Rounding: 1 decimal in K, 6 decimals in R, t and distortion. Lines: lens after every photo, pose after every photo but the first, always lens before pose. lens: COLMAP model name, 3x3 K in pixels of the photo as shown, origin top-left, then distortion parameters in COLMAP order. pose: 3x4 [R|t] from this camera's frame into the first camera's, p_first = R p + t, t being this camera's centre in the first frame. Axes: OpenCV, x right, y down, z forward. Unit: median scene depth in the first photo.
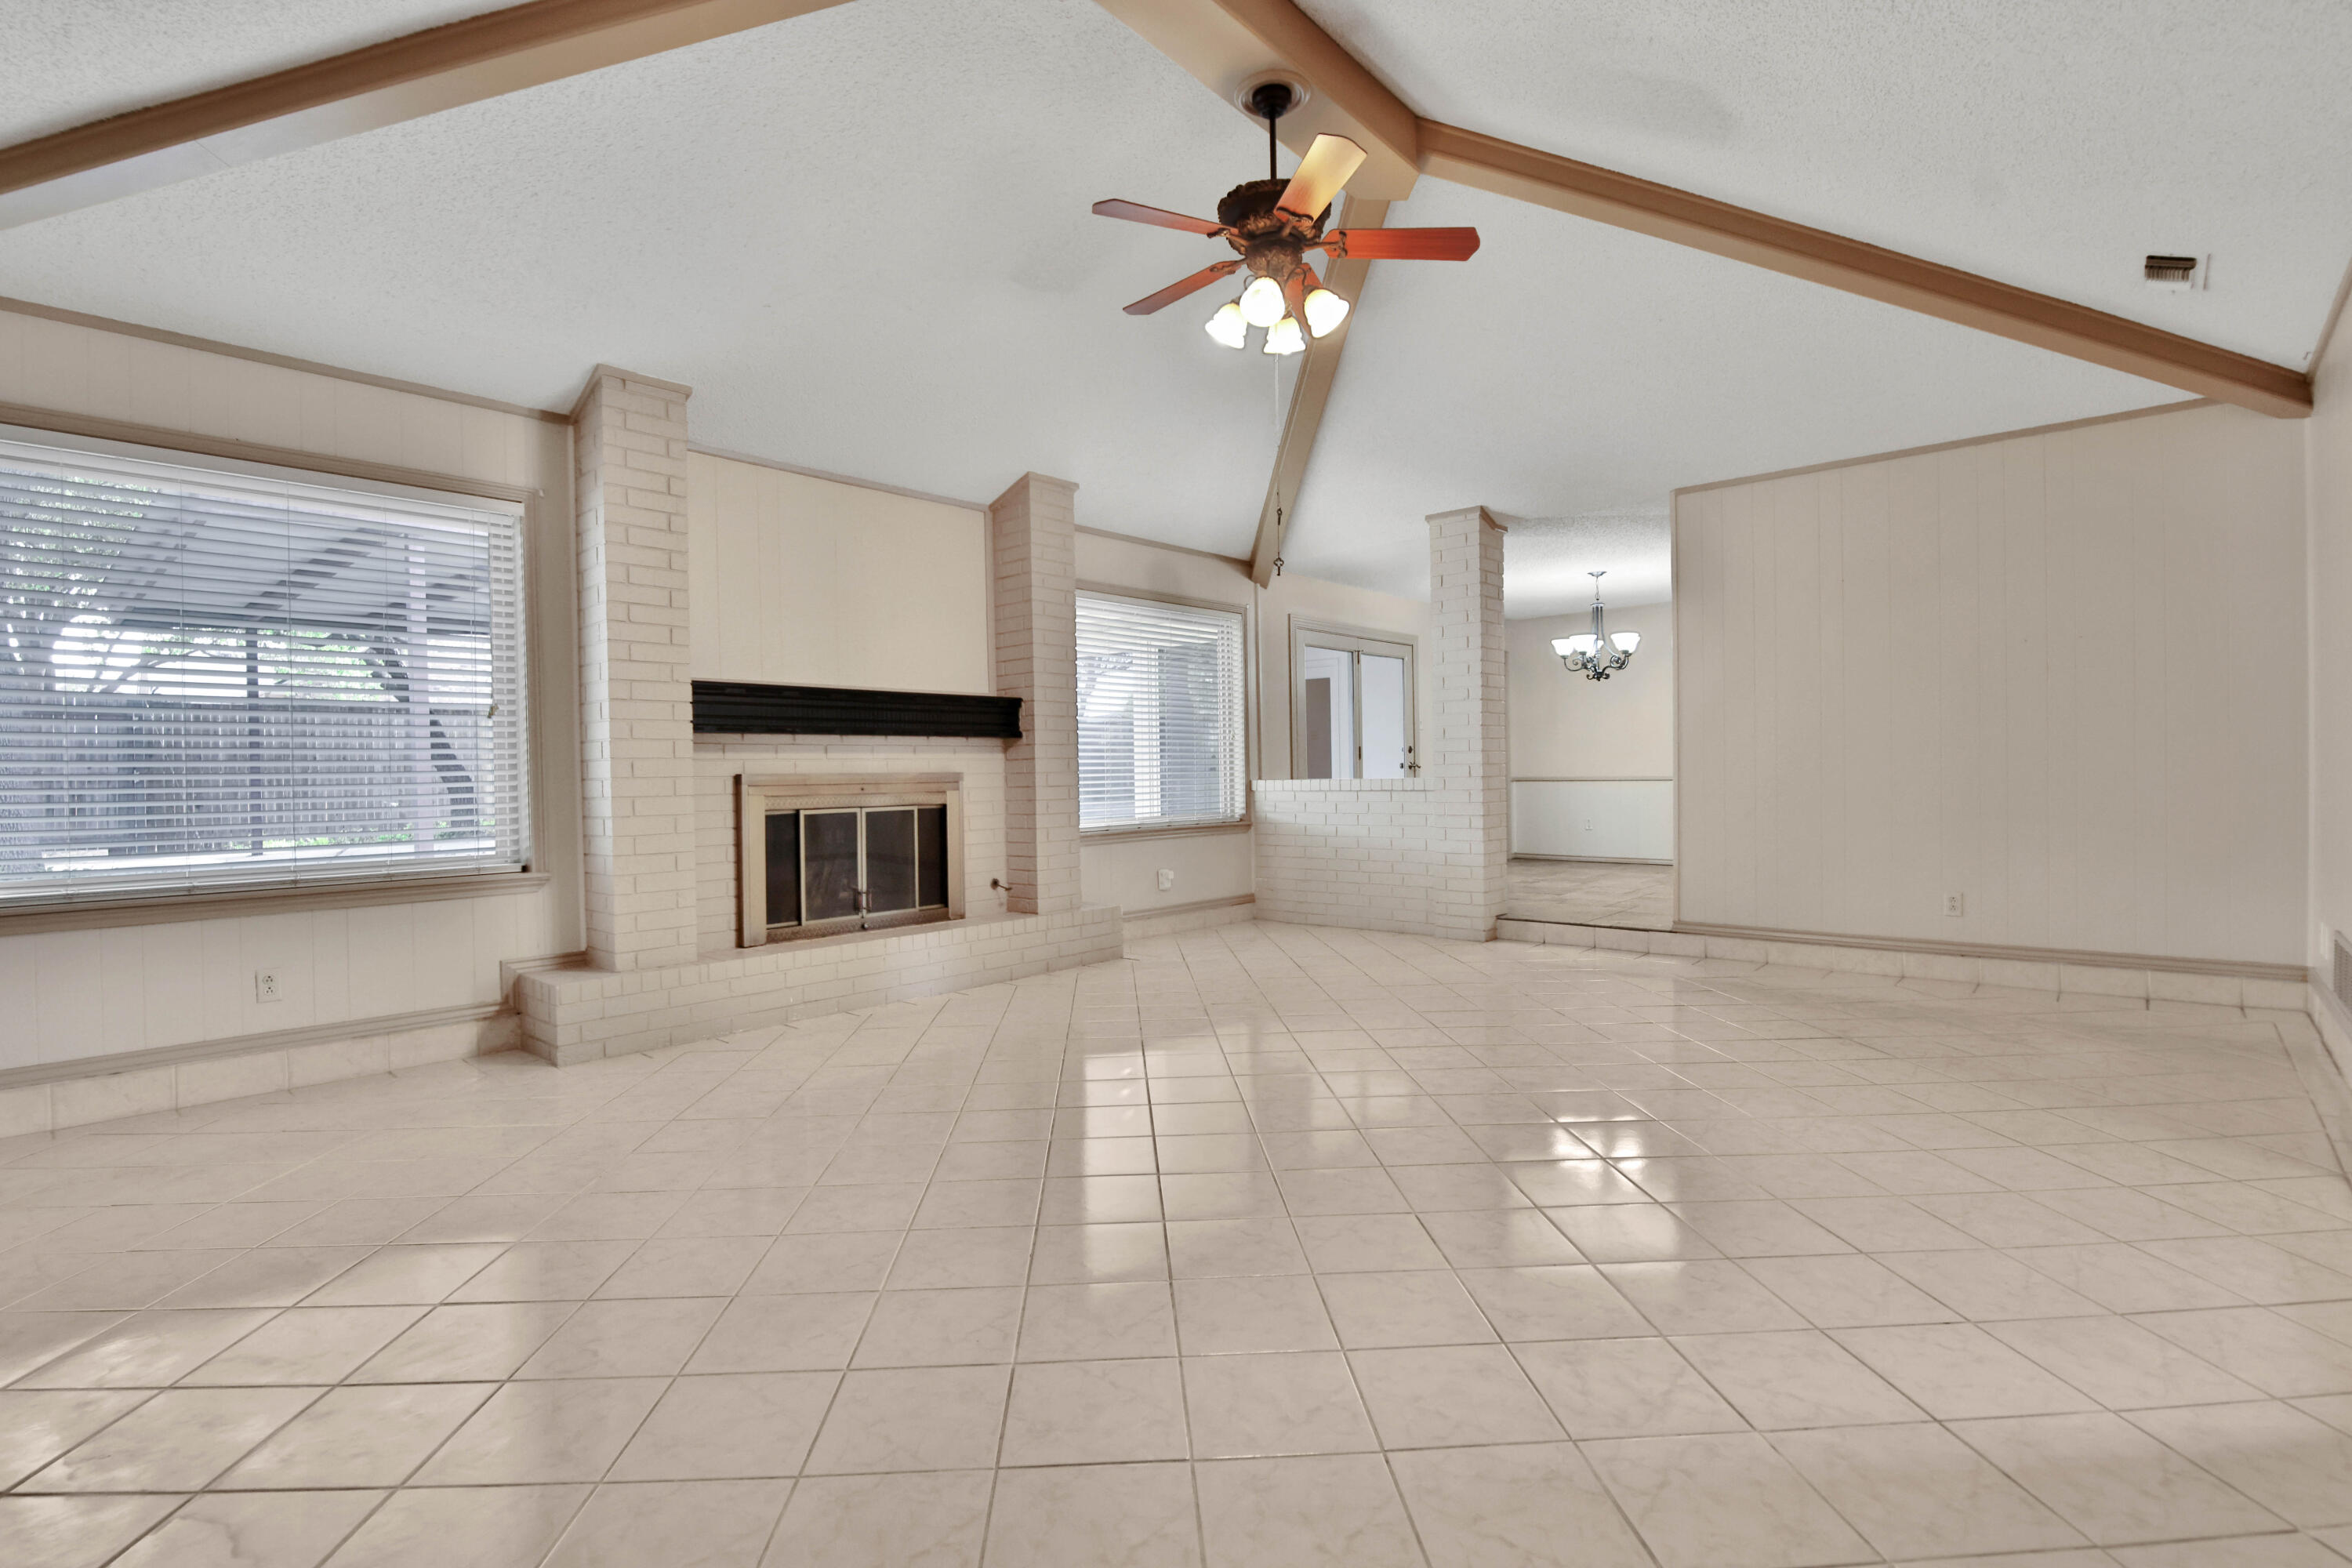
lens RADIAL K [[1091.9, 0, 1168.9], [0, 1091.9, 781.8], [0, 0, 1]] dist [0.004978, -0.011220]
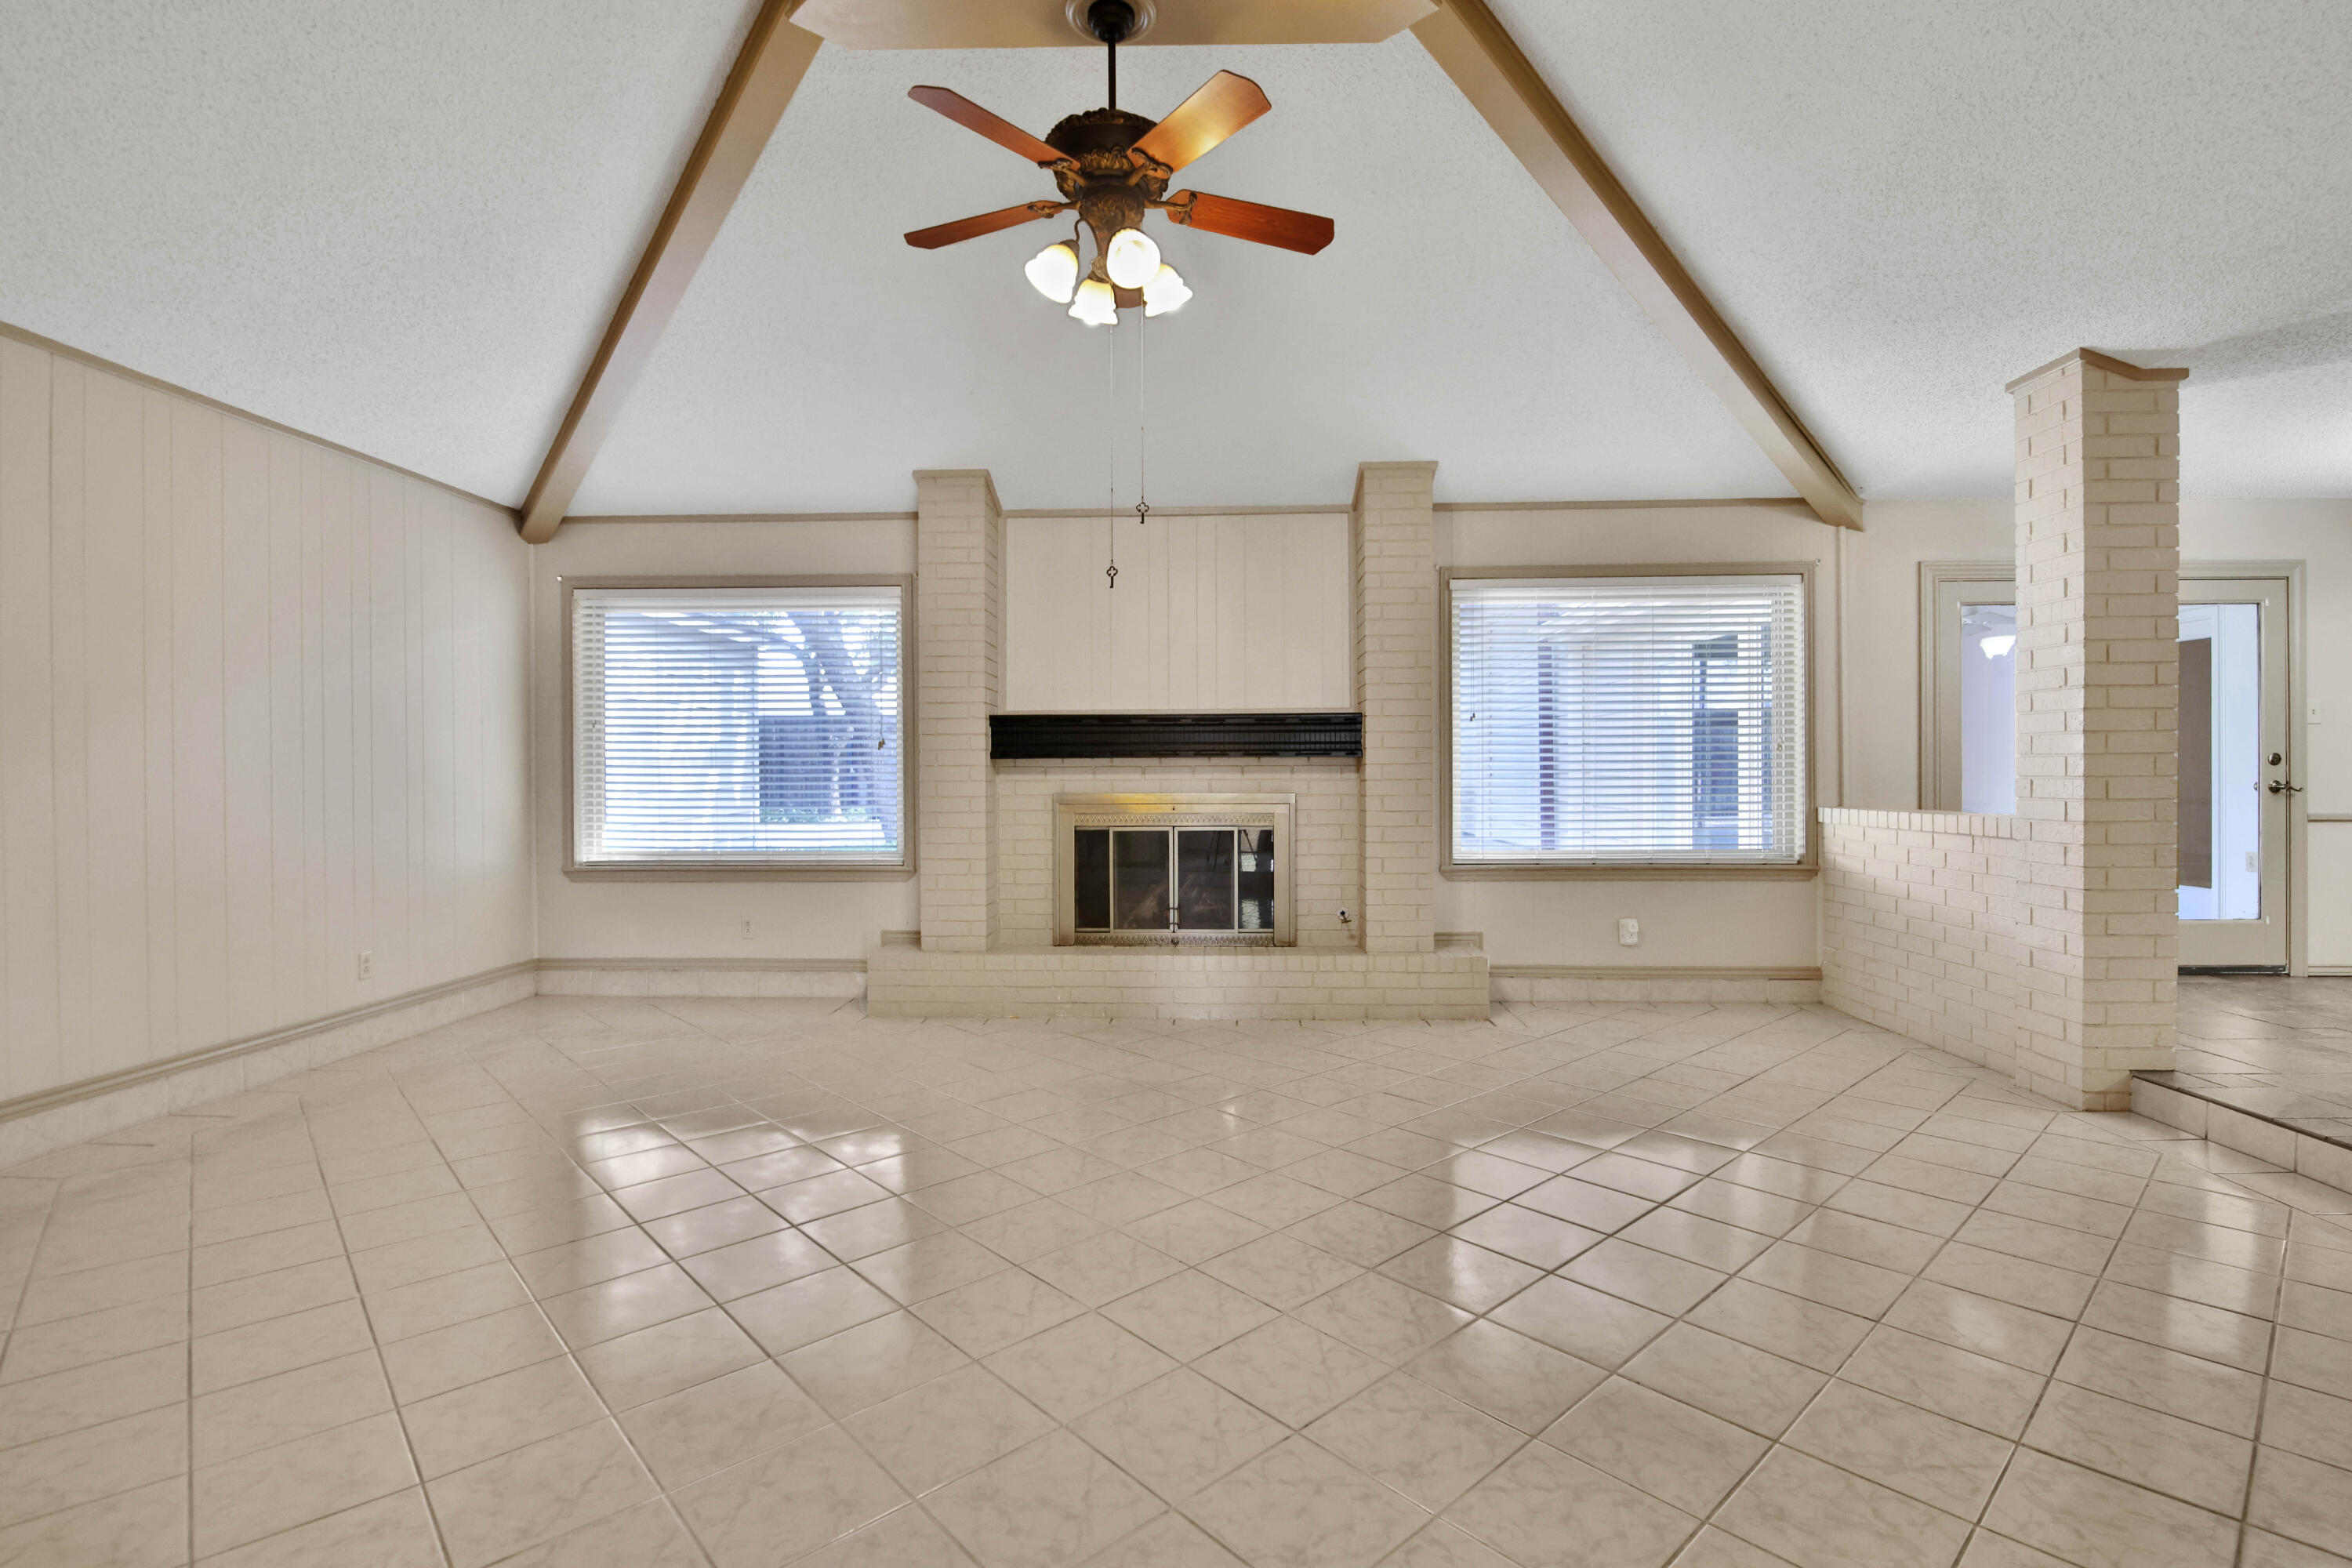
lens RADIAL K [[1091.9, 0, 1177.1], [0, 1091.9, 773.9], [0, 0, 1]] dist [0.004978, -0.011220]
pose [[0.641664, 0.015436, -0.766830, 0.471341], [-0.012048, 0.999877, 0.010045, -0.033841], [0.766891, 0.002793, 0.641771, 0.306449]]
